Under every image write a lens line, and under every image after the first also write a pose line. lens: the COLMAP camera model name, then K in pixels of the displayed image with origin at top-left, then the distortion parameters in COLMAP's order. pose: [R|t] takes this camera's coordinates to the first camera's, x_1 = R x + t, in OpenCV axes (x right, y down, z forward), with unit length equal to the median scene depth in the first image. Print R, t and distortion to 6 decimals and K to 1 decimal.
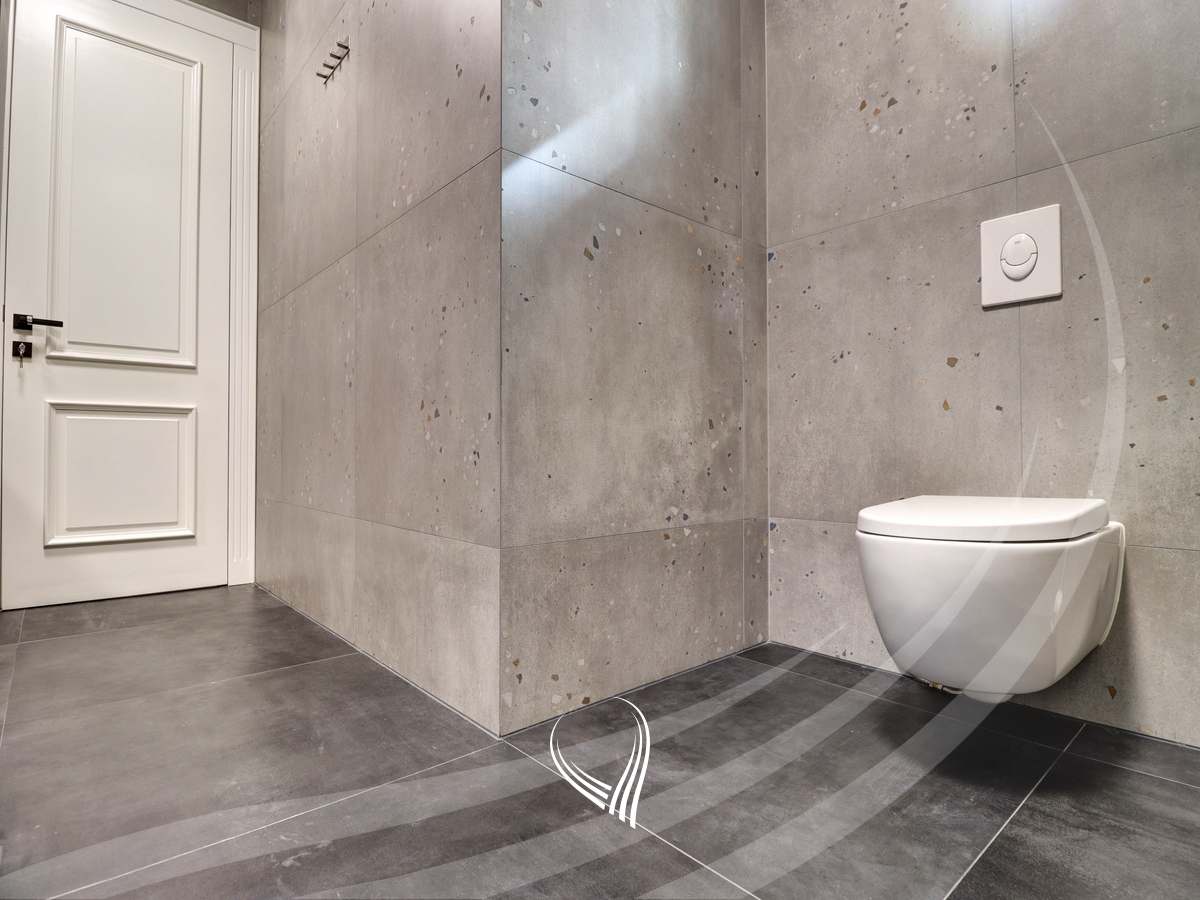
lens RADIAL K [[630.2, 0, 621.8], [0, 630.2, 443.7], [0, 0, 1]] dist [-0.013073, -0.007751]
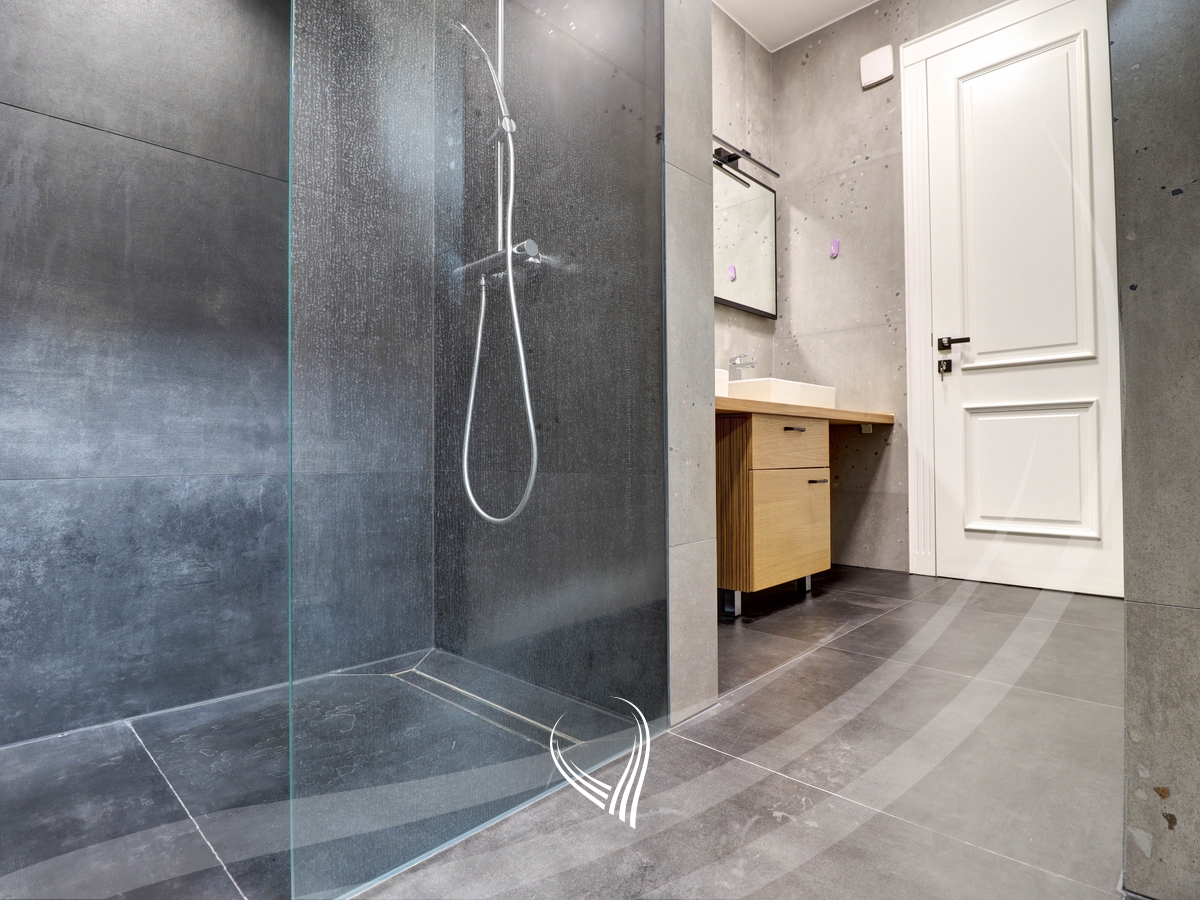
lens RADIAL K [[630.2, 0, 597.5], [0, 630.2, 444.9], [0, 0, 1]] dist [-0.013073, -0.007751]
pose [[0.049725, -0.013683, -0.998669, 0.231199], [0.024876, 0.999613, -0.012457, 0.001858], [0.998453, -0.024223, 0.050047, 0.243138]]
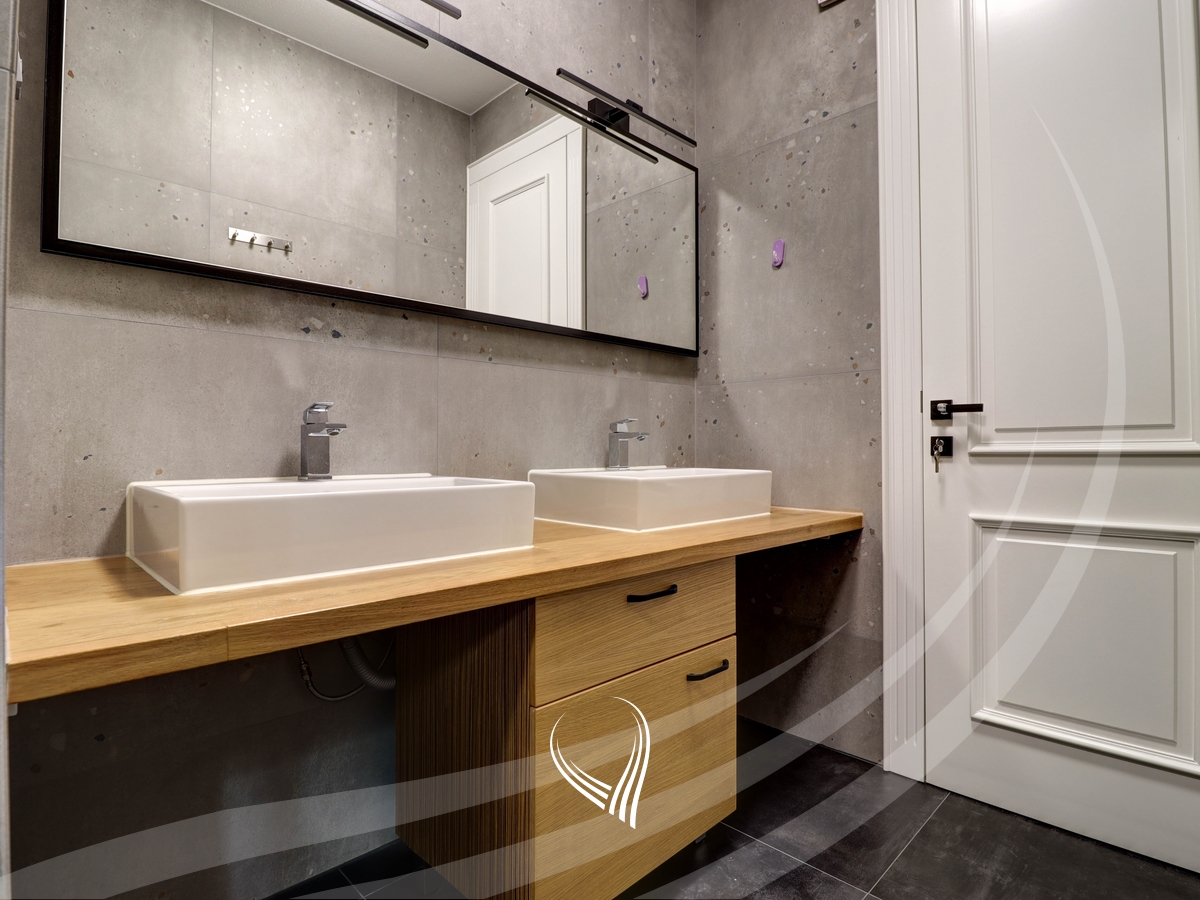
lens RADIAL K [[630.2, 0, 601.2], [0, 630.2, 445.3], [0, 0, 1]] dist [-0.013073, -0.007751]
pose [[0.035143, -0.009077, -0.999341, -0.218750], [0.021552, 0.999733, -0.008323, -0.154453], [0.999150, -0.021246, 0.035329, 0.551059]]
